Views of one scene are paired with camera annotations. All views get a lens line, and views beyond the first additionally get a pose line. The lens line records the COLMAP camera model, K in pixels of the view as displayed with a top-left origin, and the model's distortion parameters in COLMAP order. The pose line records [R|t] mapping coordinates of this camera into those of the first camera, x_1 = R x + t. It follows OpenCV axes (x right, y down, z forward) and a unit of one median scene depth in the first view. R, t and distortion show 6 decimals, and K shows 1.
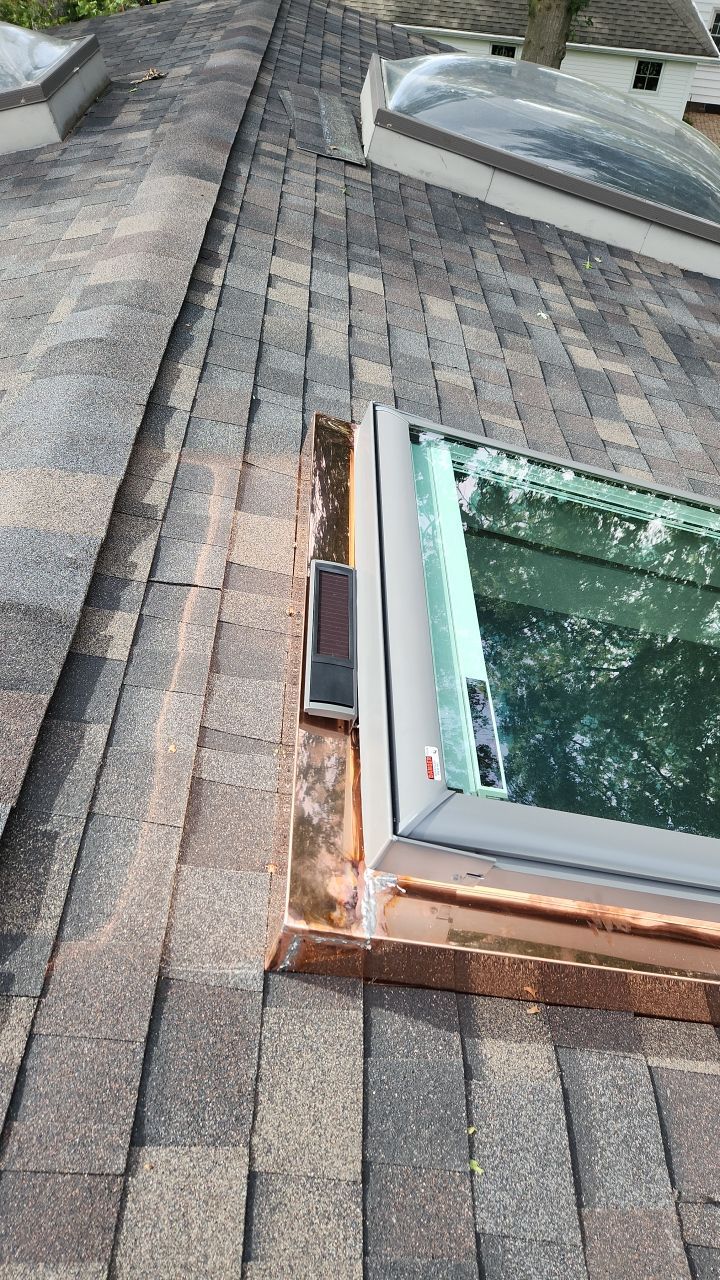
lens RADIAL K [[849.2, 0, 360.0], [0, 849.2, 640.0], [0, 0, 1]] dist [0.084514, -0.070641]
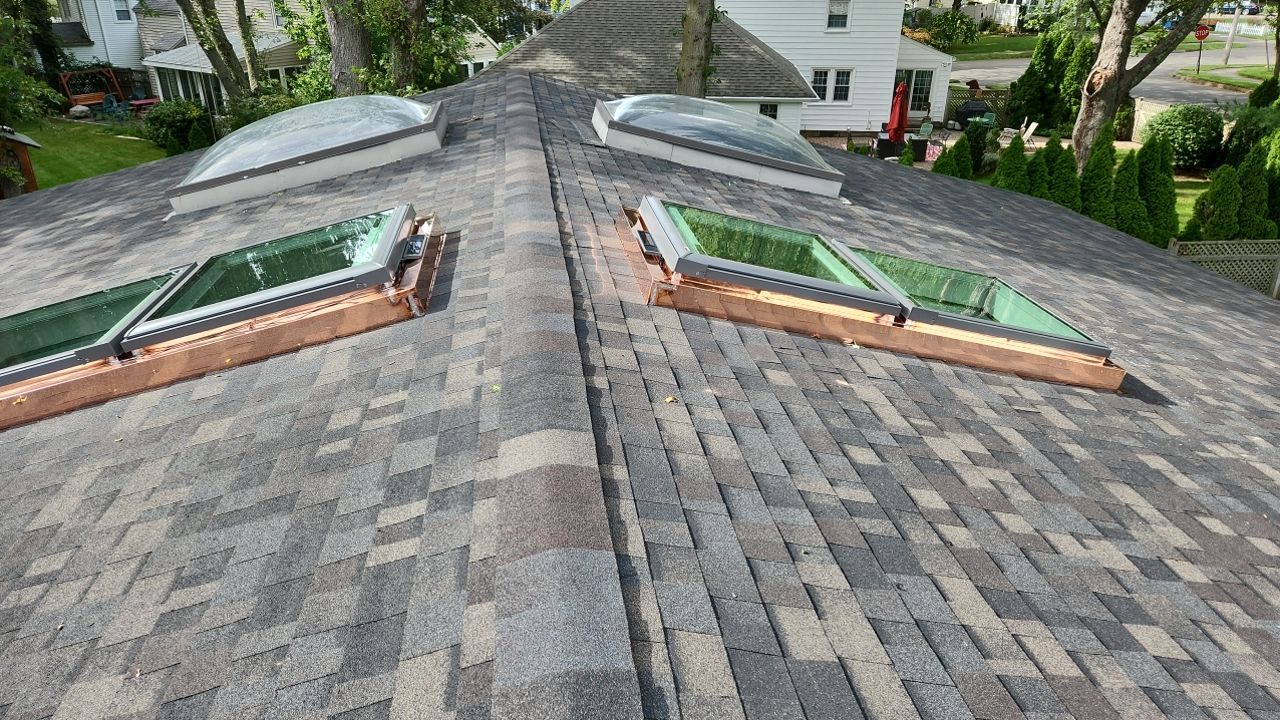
lens RADIAL K [[849.2, 0, 640.0], [0, 849.2, 360.0], [0, 0, 1]] dist [0.084514, -0.070641]
pose [[0.990866, -0.099436, 0.091087, -0.155116], [0.122980, 0.943439, -0.307893, 0.541183], [-0.055320, 0.316283, 0.947051, -0.708615]]
